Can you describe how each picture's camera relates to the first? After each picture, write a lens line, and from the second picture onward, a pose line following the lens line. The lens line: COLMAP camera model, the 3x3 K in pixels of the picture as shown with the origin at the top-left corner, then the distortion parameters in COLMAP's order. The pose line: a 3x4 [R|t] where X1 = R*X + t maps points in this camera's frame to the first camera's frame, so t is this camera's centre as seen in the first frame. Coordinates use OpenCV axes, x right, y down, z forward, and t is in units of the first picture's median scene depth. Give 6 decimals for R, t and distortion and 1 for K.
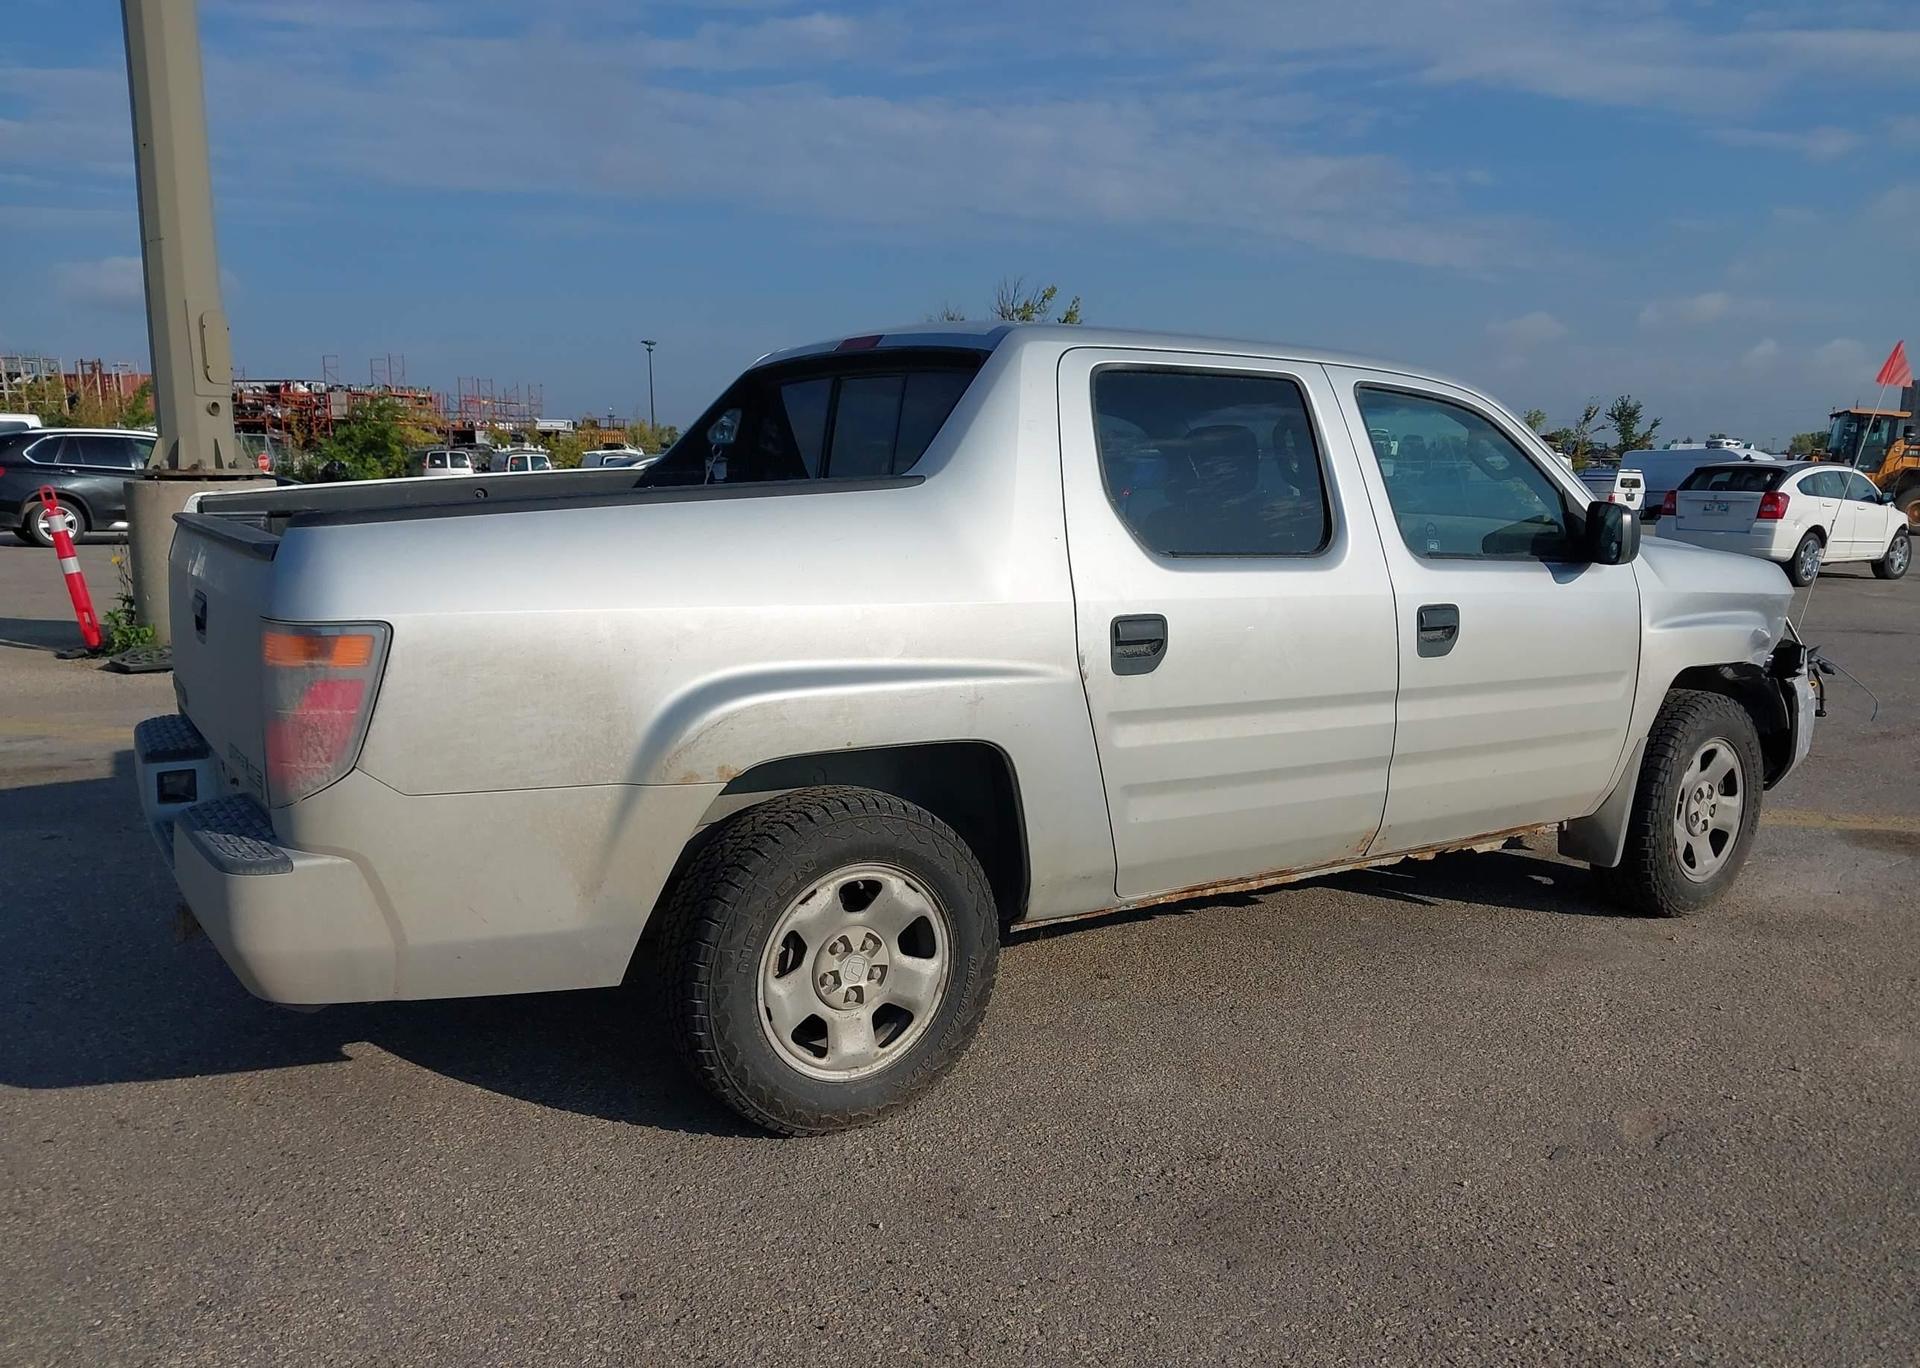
lens RADIAL K [[1542.8, 0, 967.7], [0, 1542.8, 688.8], [0, 0, 1]] dist [0.029355, -0.044942]
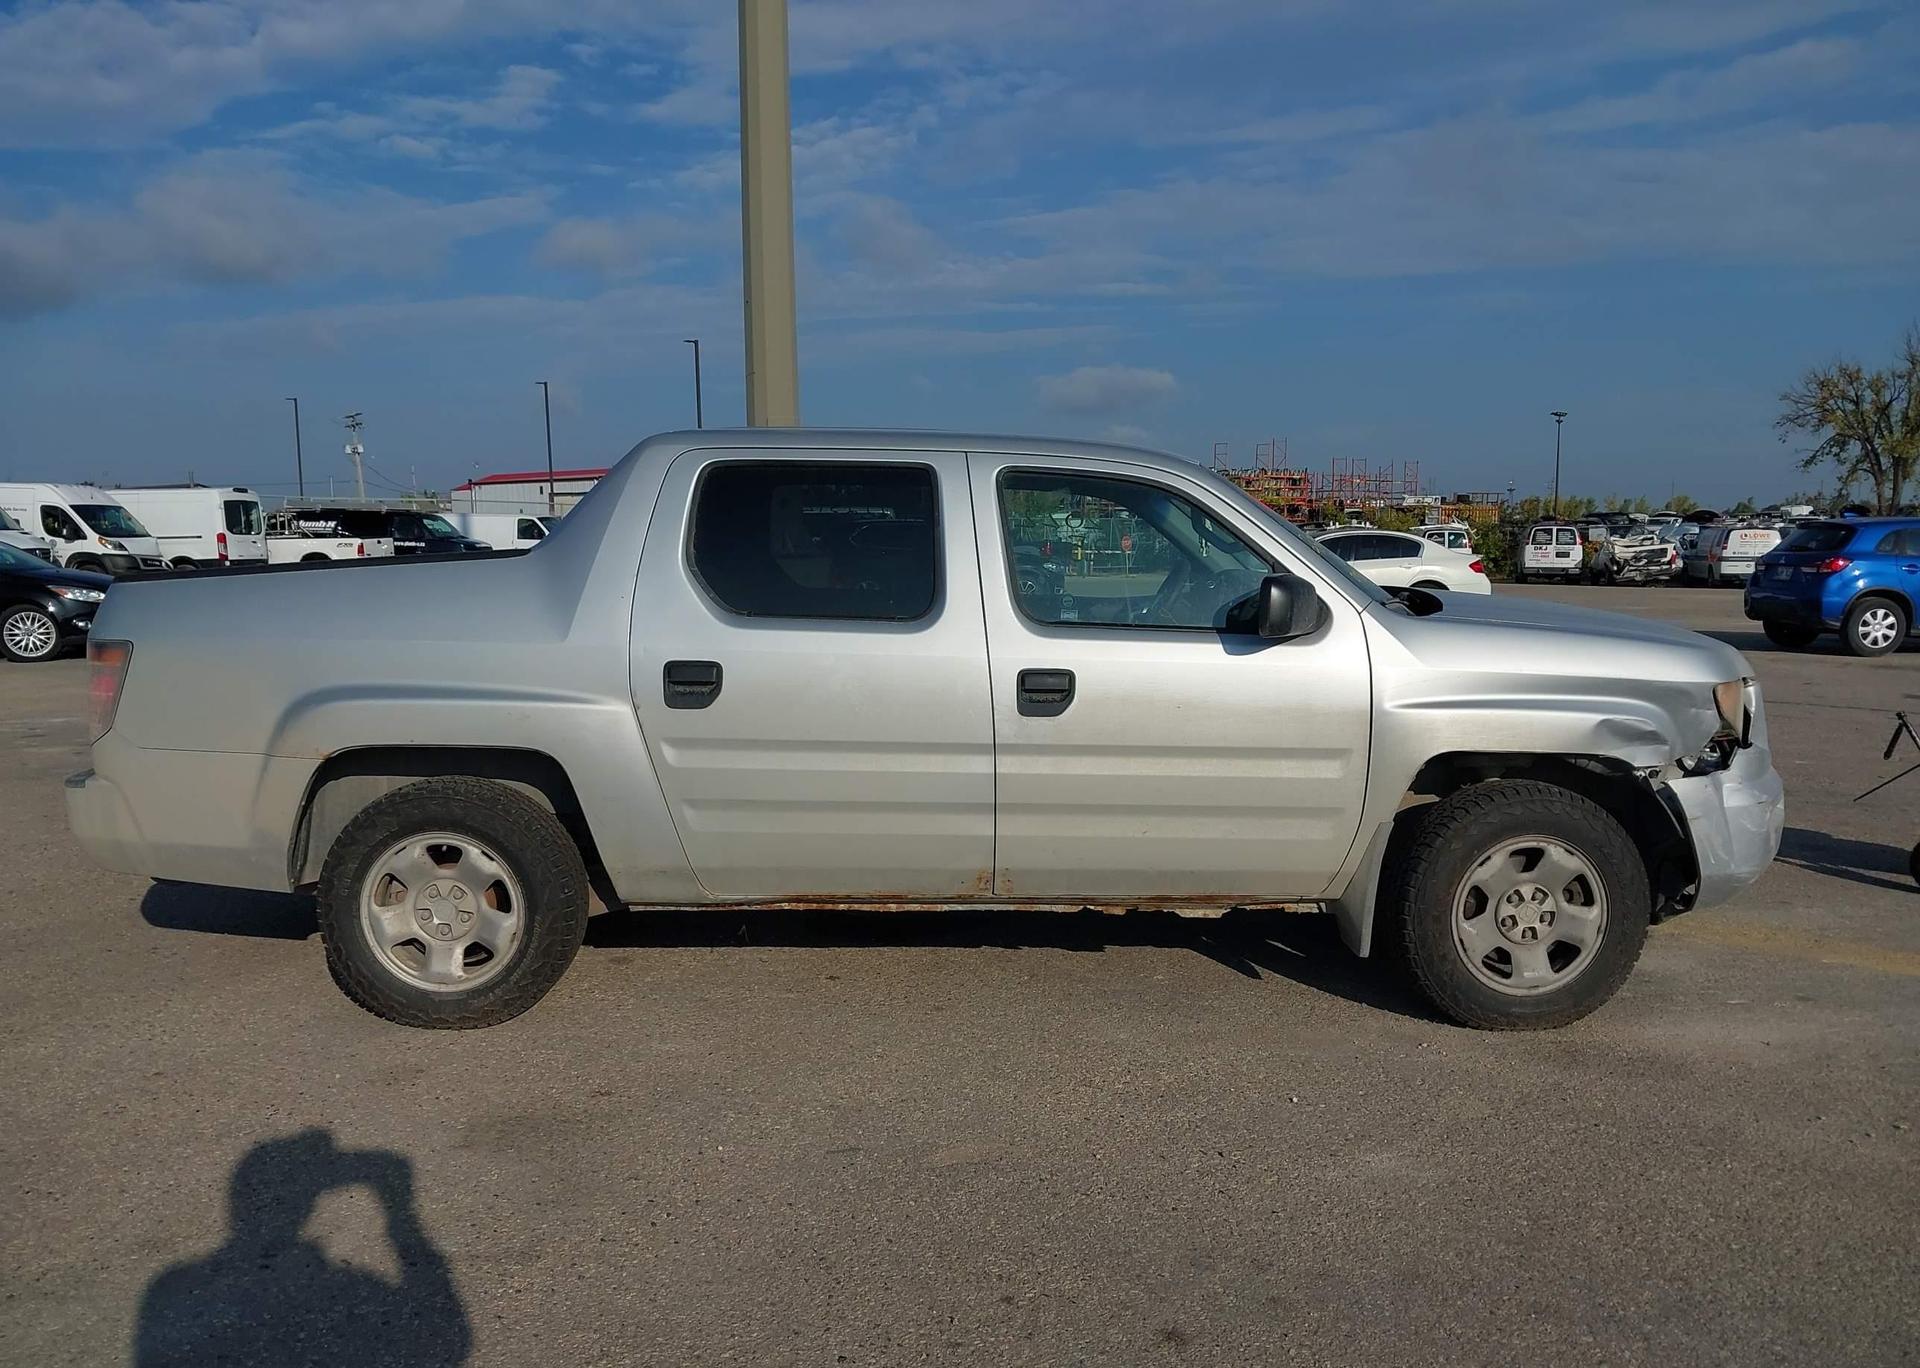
lens RADIAL K [[1542.8, 0, 958.1], [0, 1542.8, 663.2], [0, 0, 1]] dist [0.029355, -0.044942]
pose [[0.837148, 0.035479, -0.545825, 0.844000], [-0.070654, 0.996548, -0.043588, -0.006595], [0.542395, 0.075055, 0.836765, 0.068416]]
